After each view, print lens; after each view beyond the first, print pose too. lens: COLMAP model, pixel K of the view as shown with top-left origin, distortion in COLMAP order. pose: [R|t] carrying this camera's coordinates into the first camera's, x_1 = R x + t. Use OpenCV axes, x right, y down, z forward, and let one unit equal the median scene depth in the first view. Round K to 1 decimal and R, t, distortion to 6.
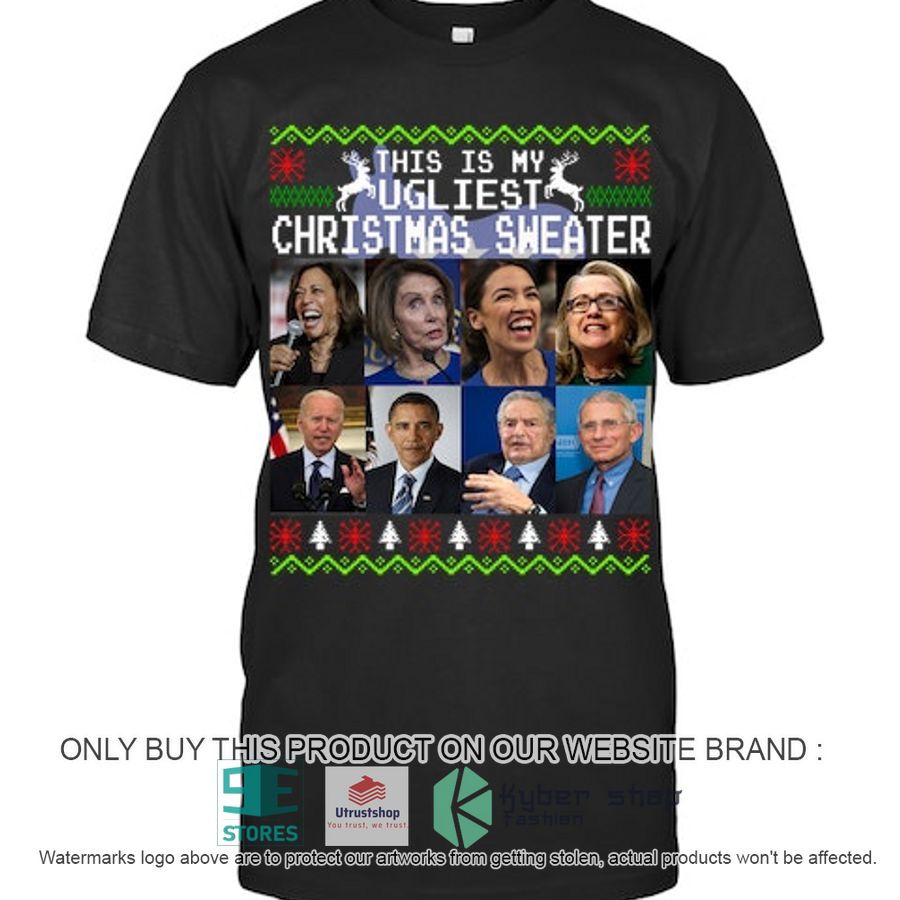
lens RADIAL K [[6031.2, 0, 450.0], [0, 6031.2, 449.7], [0, 0, 1]] dist [0.090183, 0.000000]
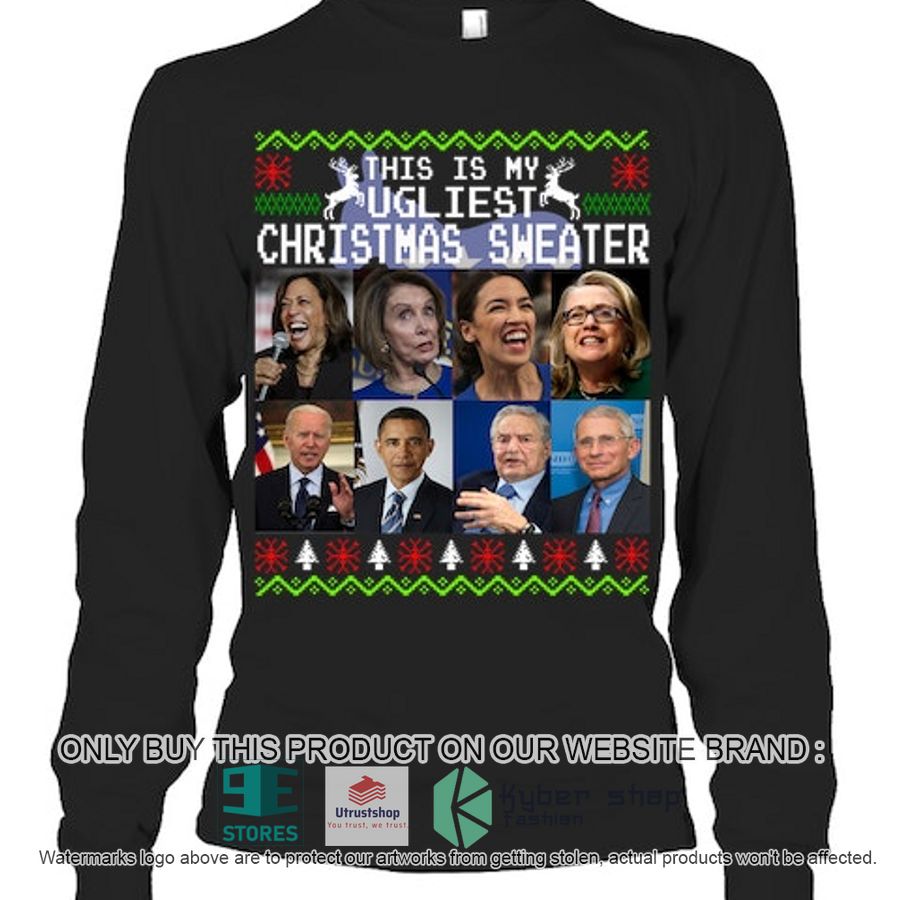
lens RADIAL K [[6031.2, 0, 449.6], [0, 6031.2, 449.8], [0, 0, 1]] dist [0.090183, 0.000000]
pose [[1.000000, -0.000027, -0.000065, 0.001373], [0.000027, 1.000000, 0.000007, -0.002689], [0.000065, -0.000007, 1.000000, 0.034138]]
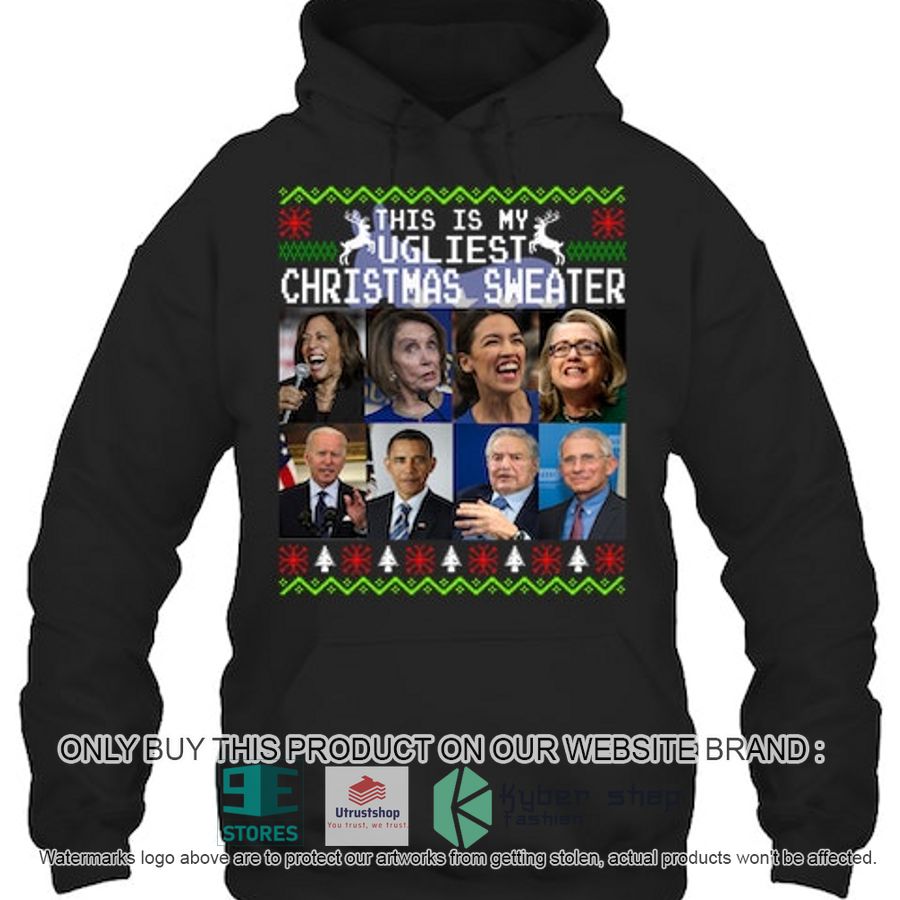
lens RADIAL K [[6031.2, 0, 450.2], [0, 6031.2, 449.9], [0, 0, 1]] dist [0.090183, 0.000000]
pose [[1.000000, 0.000015, 0.000029, 0.001319], [-0.000015, 1.000000, 0.000021, -0.005774], [-0.000029, -0.000021, 1.000000, -0.100783]]
